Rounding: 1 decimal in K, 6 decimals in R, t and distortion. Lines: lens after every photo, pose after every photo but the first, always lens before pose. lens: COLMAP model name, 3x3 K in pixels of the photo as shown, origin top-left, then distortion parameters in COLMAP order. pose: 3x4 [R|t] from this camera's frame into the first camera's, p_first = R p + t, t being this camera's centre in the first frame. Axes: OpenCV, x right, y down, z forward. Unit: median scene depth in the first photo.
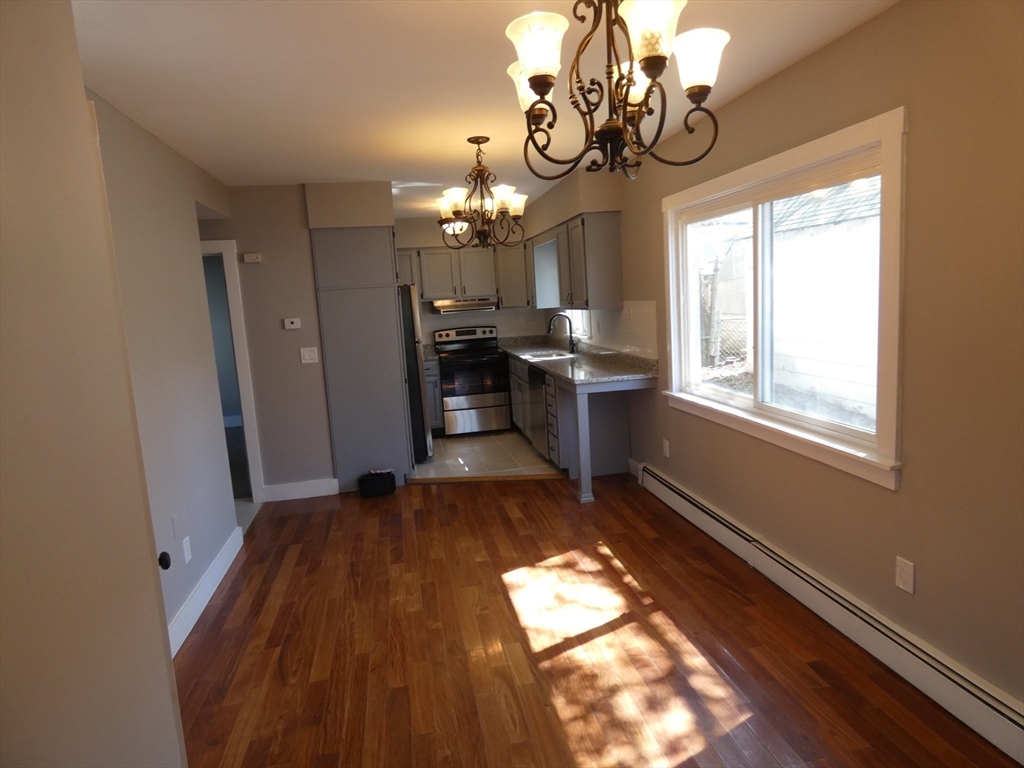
lens RADIAL K [[609.7, 0, 512.0], [0, 609.7, 384.0], [0, 0, 1]] dist [0.001152, 0.000321]
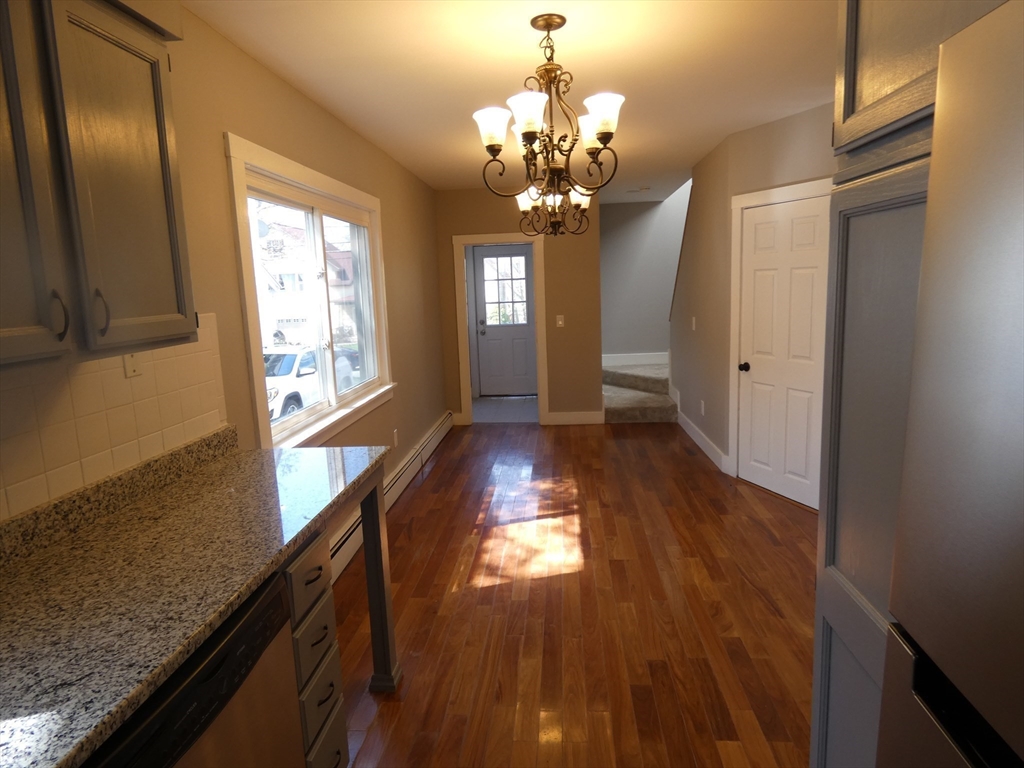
lens RADIAL K [[619.5, 0, 515.6], [0, 619.5, 378.1], [0, 0, 1]] dist [0.005450, 0.002231]
pose [[-0.959899, 0.056620, 0.274568, -0.147444], [0.133946, 0.952999, 0.271755, -0.187687], [-0.246277, 0.297635, -0.922367, 1.397887]]
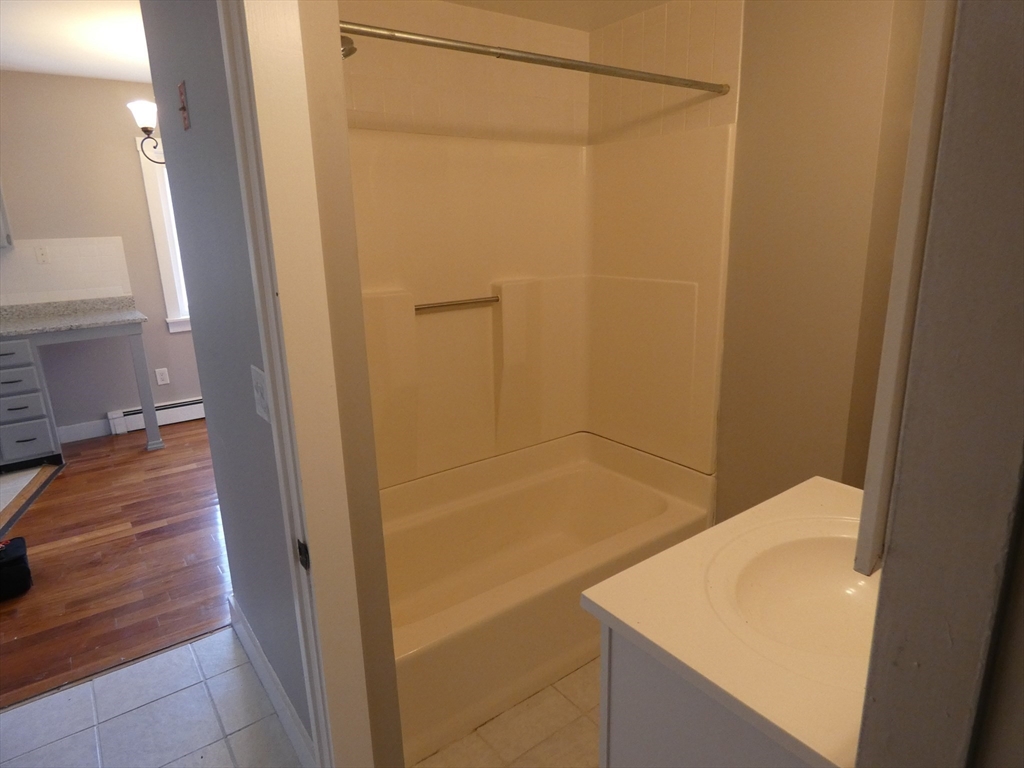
lens RADIAL K [[619.5, 0, 515.6], [0, 619.5, 378.1], [0, 0, 1]] dist [0.005450, 0.002231]
pose [[-0.435481, -0.154787, 0.886791, -0.968185], [0.178423, 0.950721, 0.253565, -0.056830], [-0.882339, 0.268647, -0.386403, 0.858668]]
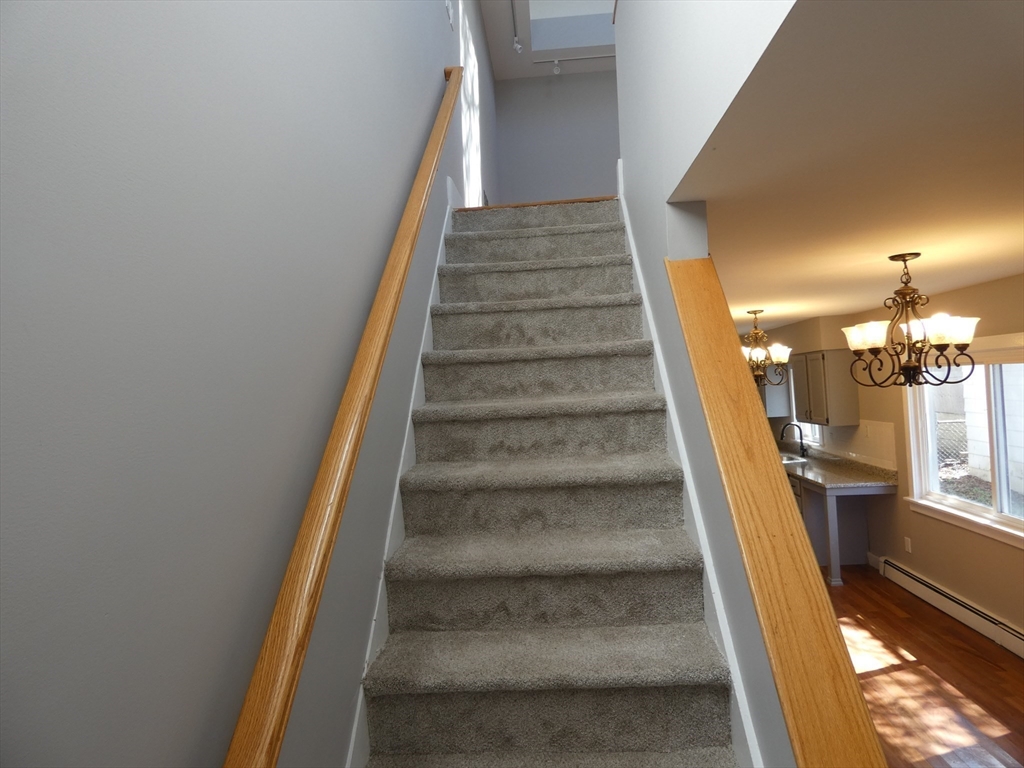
lens RADIAL K [[609.2, 0, 535.5], [0, 609.2, 387.2], [0, 0, 1]] dist [-0.001232, -0.000177]
pose [[0.971915, 0.003412, -0.235306, -0.178618], [-0.034300, 0.991271, -0.127300, -0.024897], [0.232818, 0.131796, 0.963548, -0.368888]]
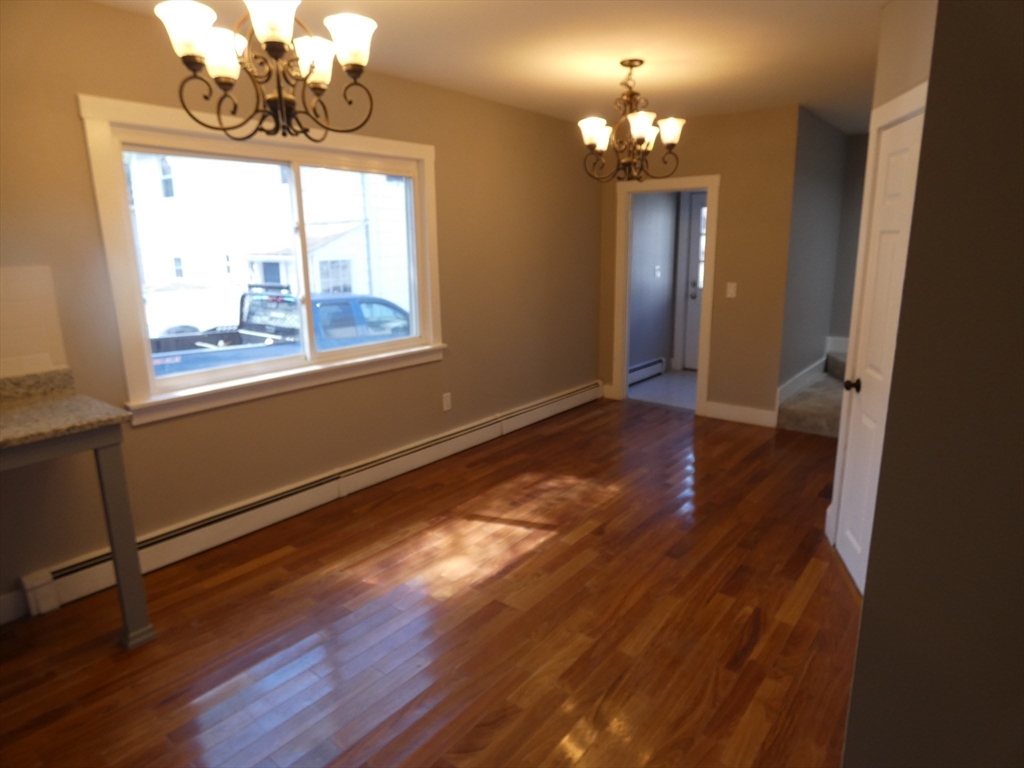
lens RADIAL K [[619.5, 0, 515.6], [0, 619.5, 378.1], [0, 0, 1]] dist [0.005450, 0.002231]
pose [[-0.644744, -0.098727, 0.757996, -0.484972], [0.162304, 0.951332, 0.261963, -0.115717], [-0.746969, 0.291925, -0.597342, 1.021632]]
